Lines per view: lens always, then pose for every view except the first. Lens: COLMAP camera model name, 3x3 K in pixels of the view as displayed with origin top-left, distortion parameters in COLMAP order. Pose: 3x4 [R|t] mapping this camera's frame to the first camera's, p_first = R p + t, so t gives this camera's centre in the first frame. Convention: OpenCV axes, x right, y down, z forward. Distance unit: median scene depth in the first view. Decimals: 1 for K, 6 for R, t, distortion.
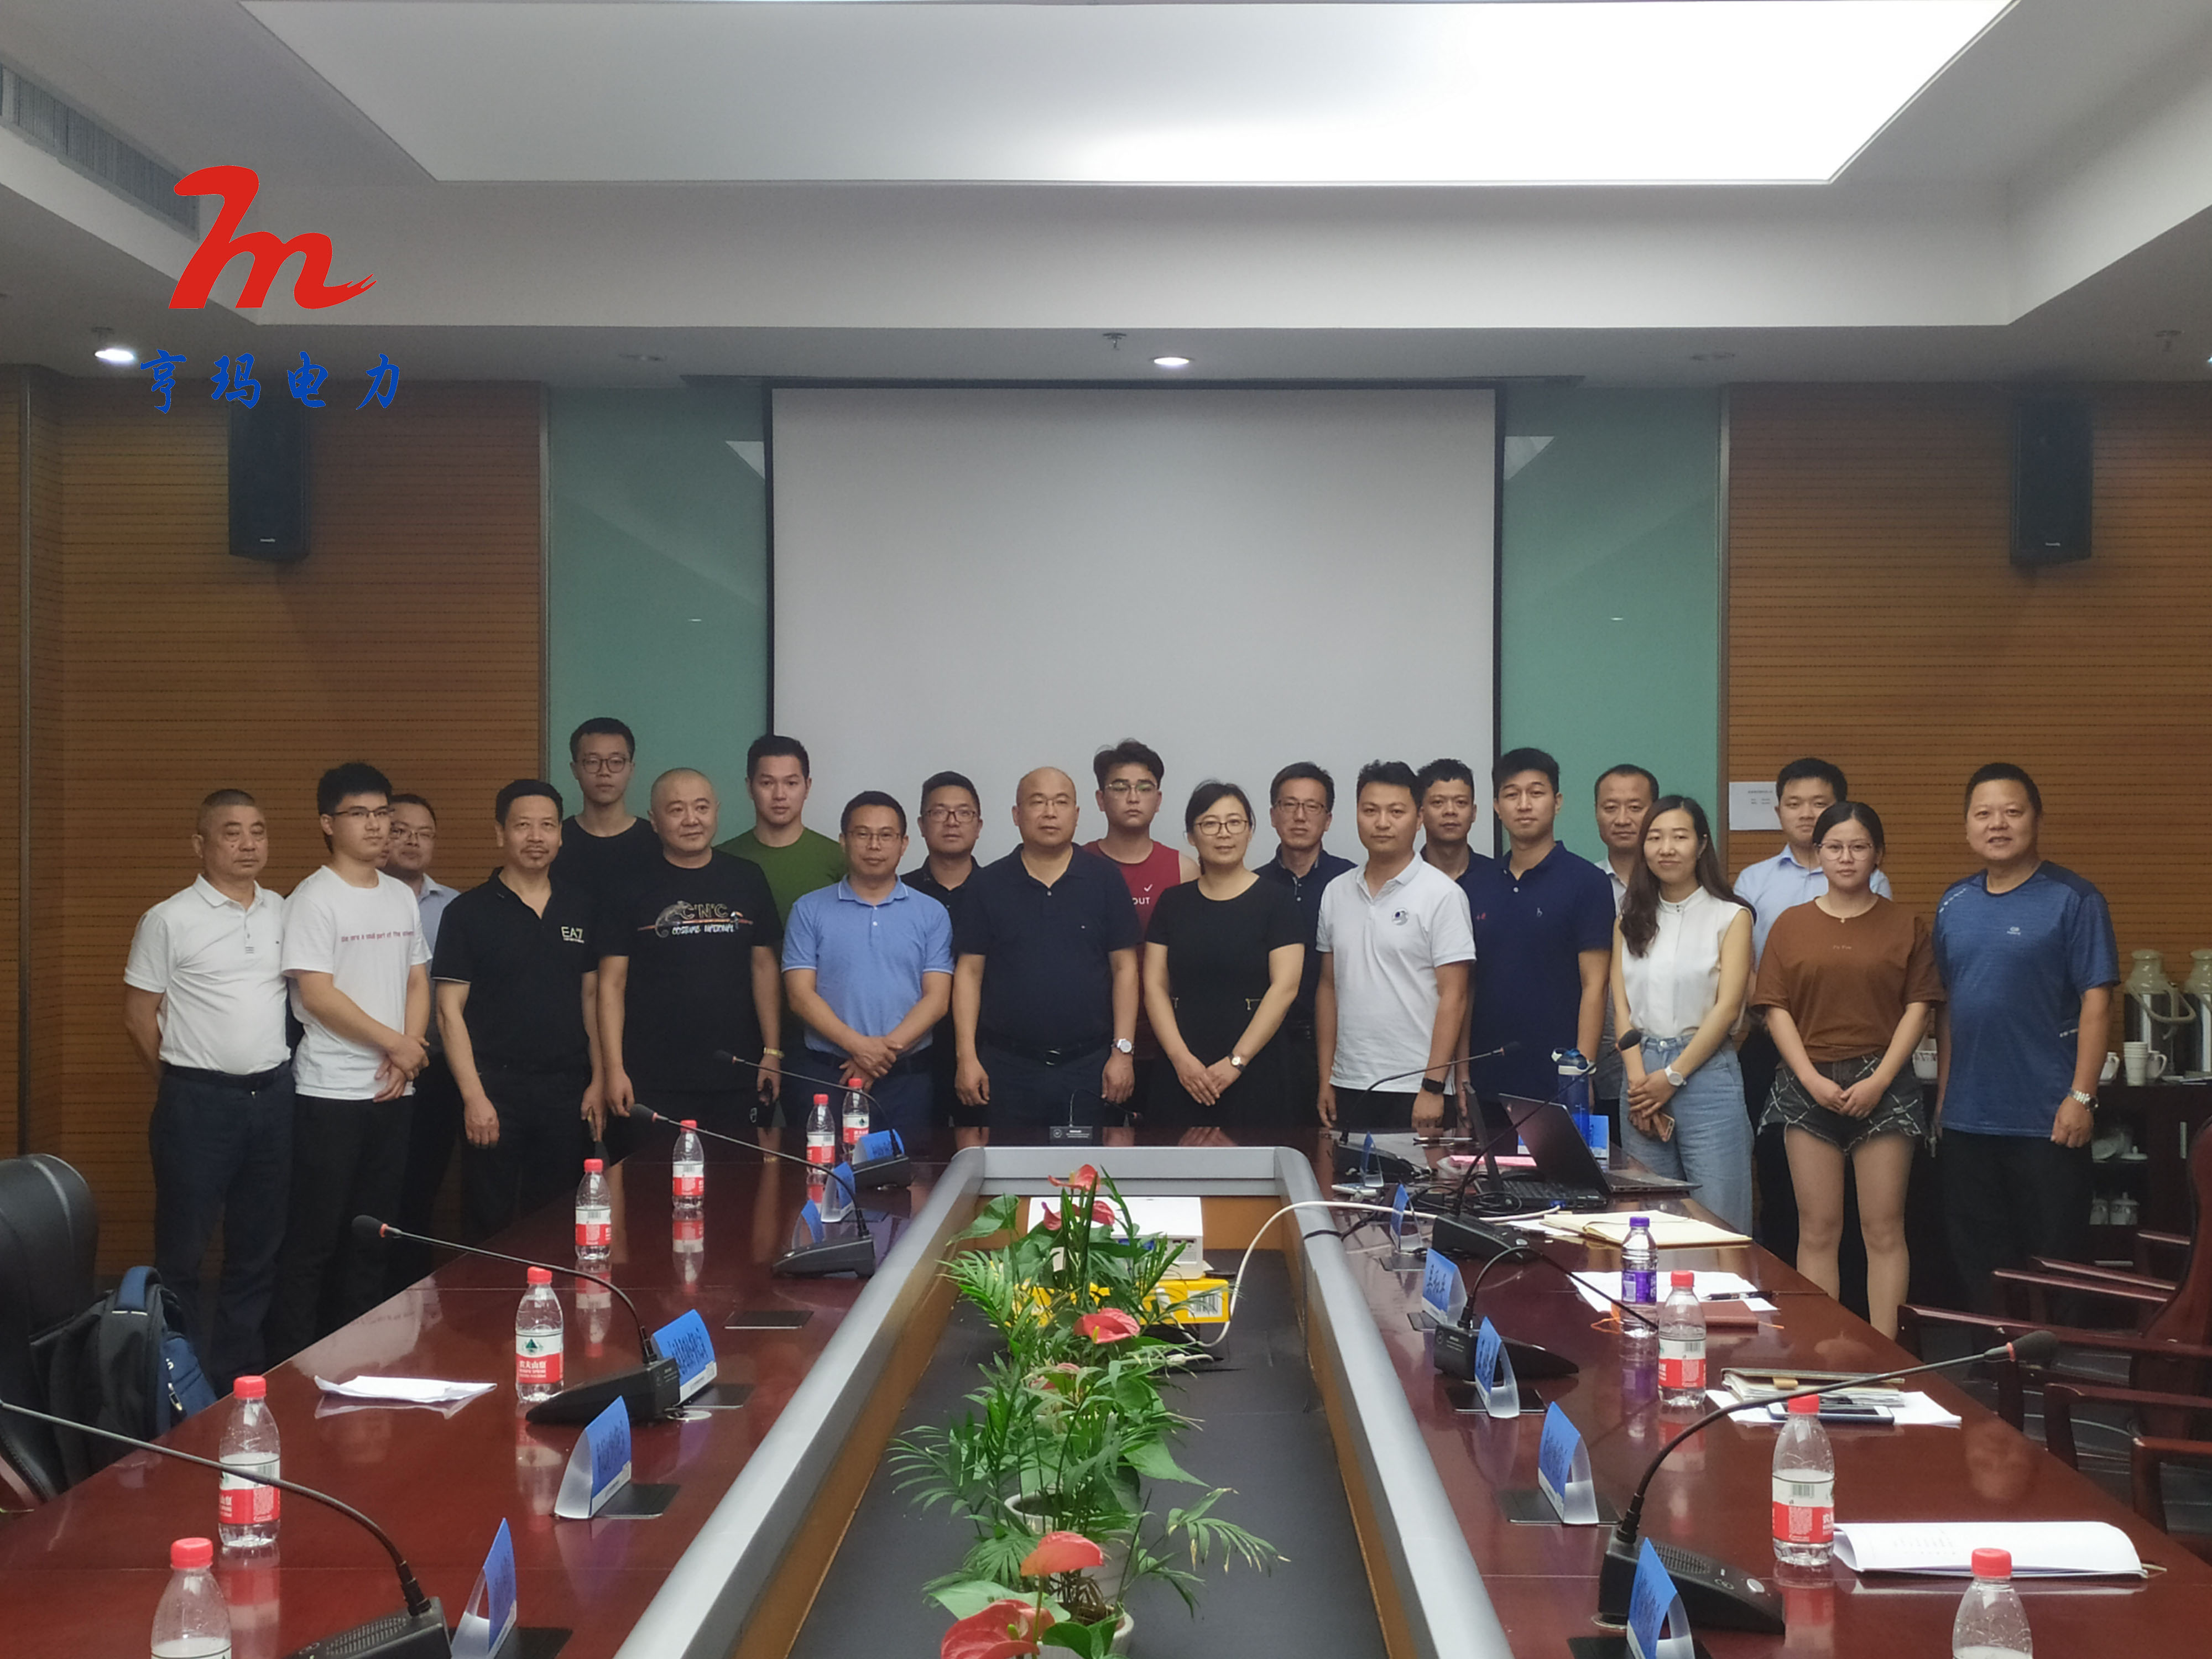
lens RADIAL K [[3176.0, 0, 1104.4], [0, 3176.0, 835.5], [0, 0, 1]] dist [0.000663, 0.000000]
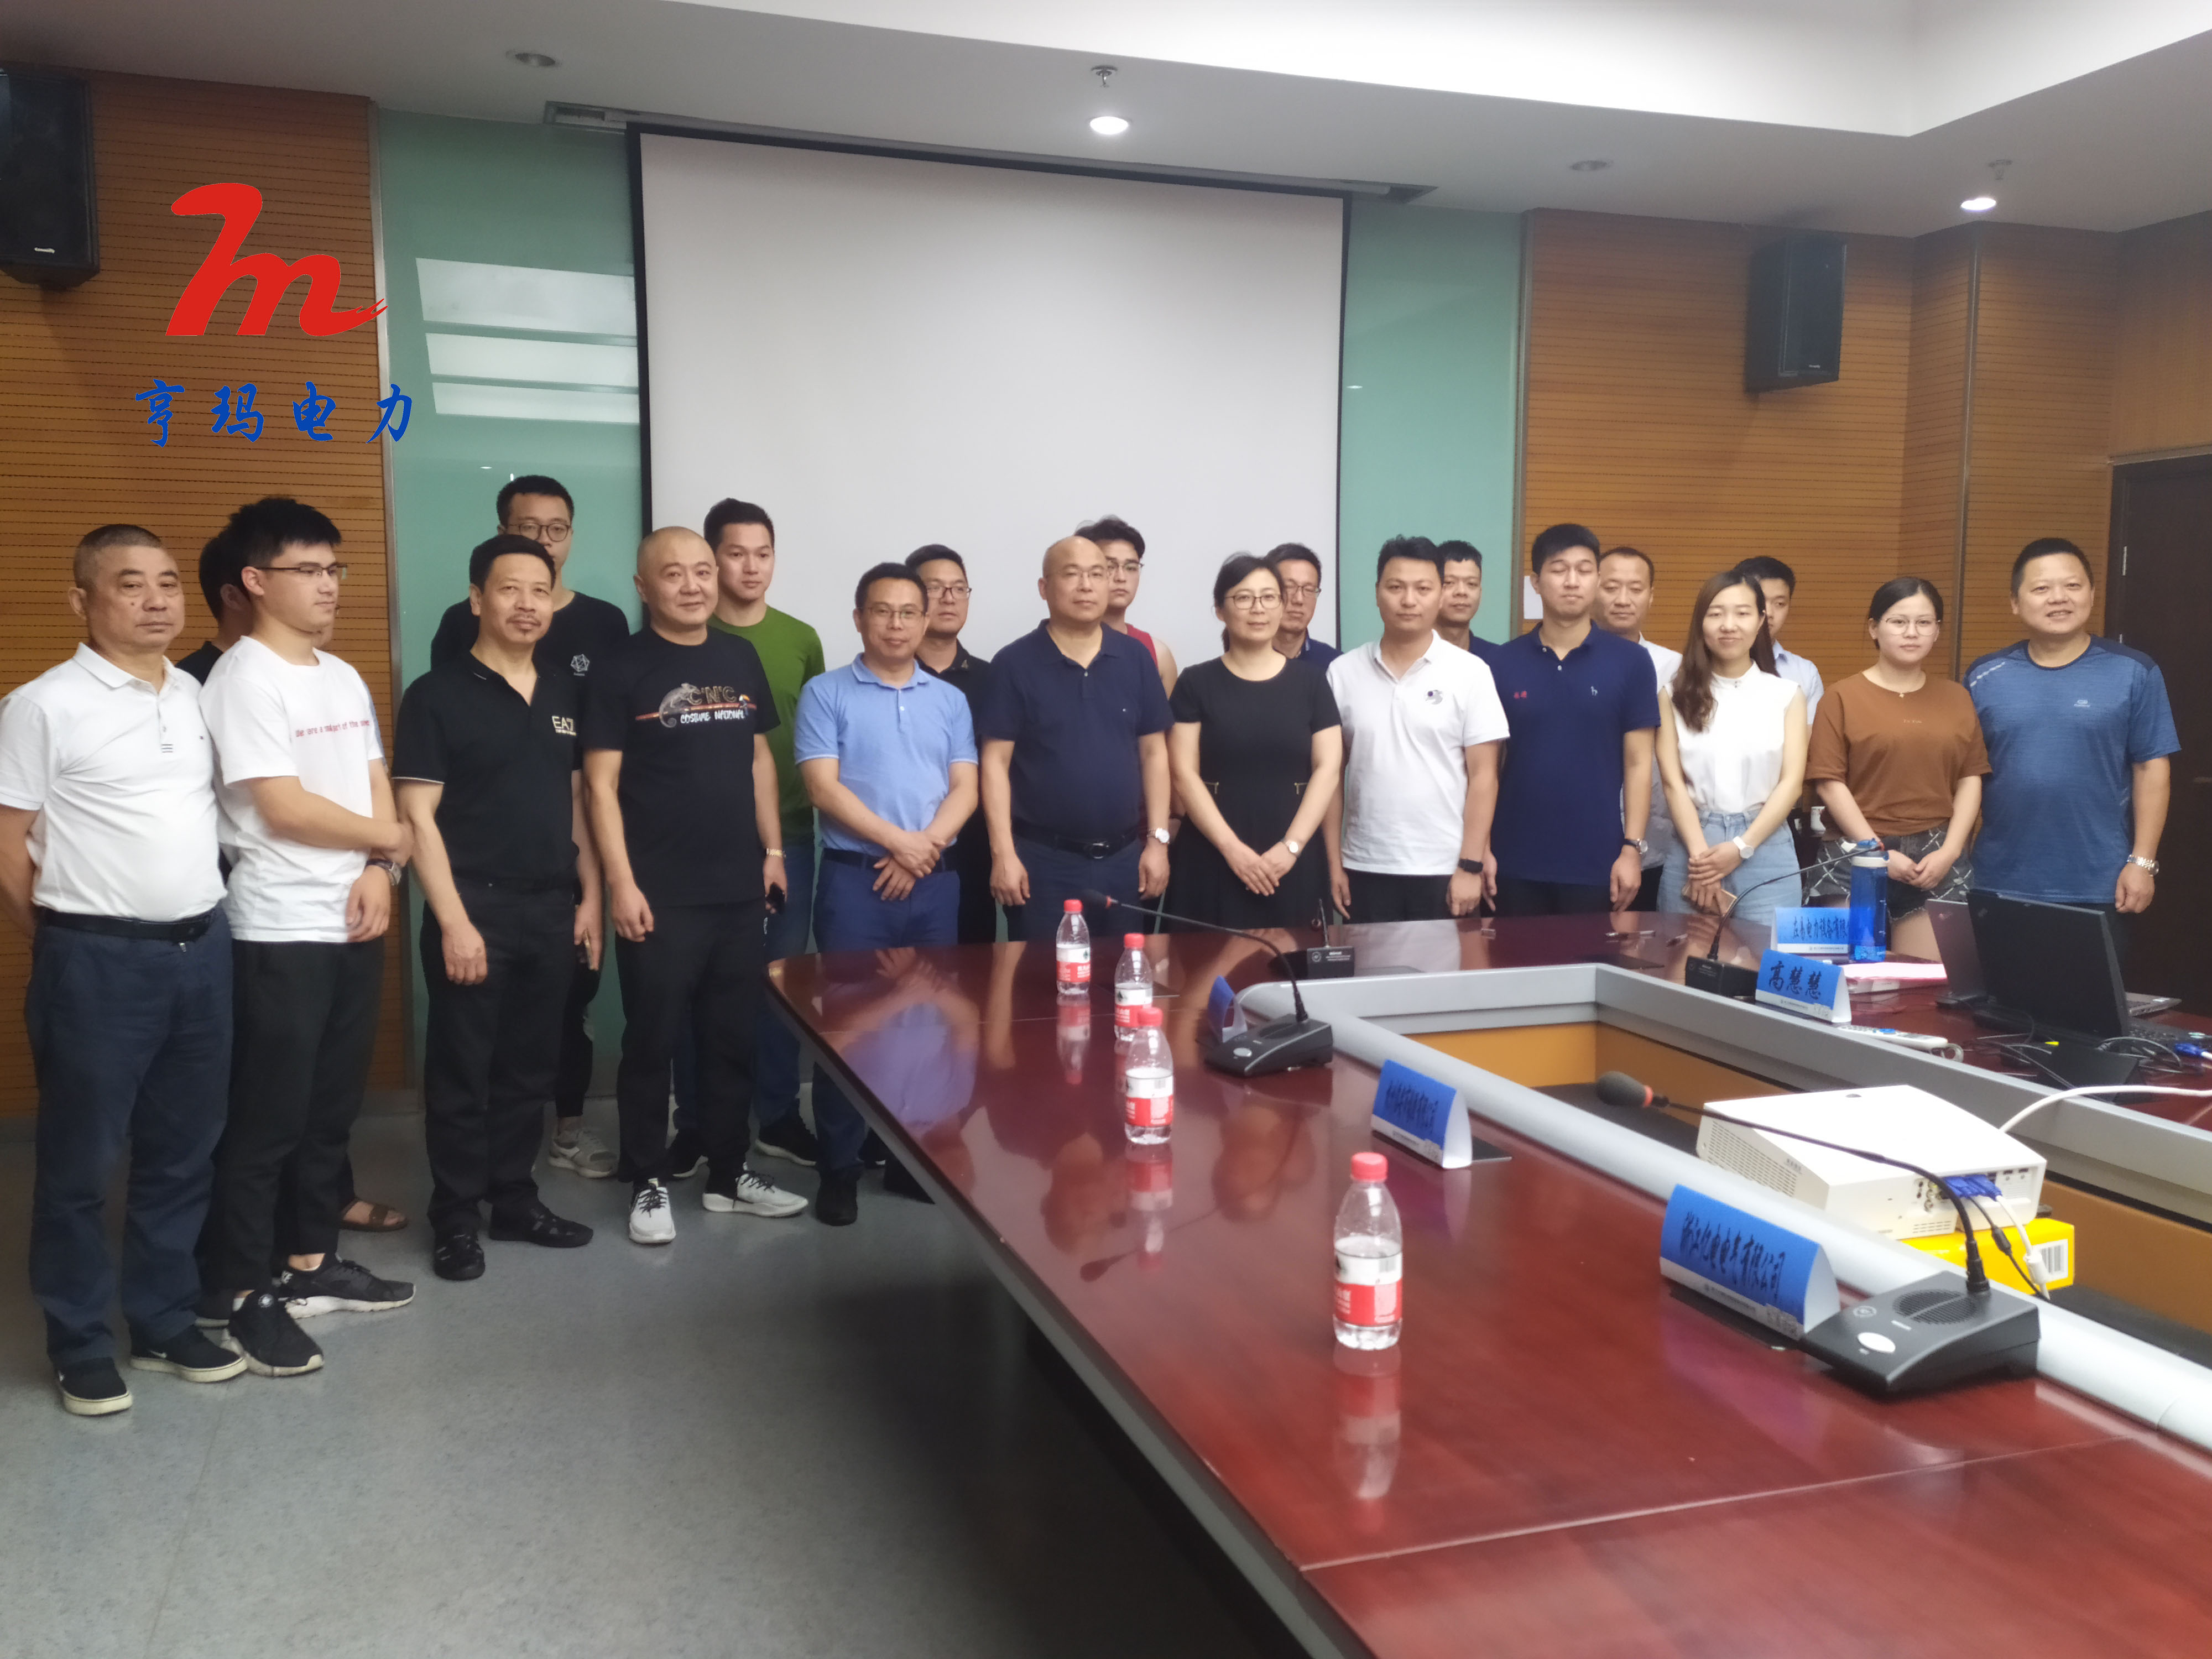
lens RADIAL K [[1919.7, 0, 1111.2], [0, 1919.7, 830.7], [0, 0, 1]] dist [0.067179, 0.007439]
pose [[0.941386, -0.029411, 0.336046, -0.203921], [-0.000630, 0.996037, 0.088938, 0.014141], [-0.337330, -0.083936, 0.937637, 0.477554]]
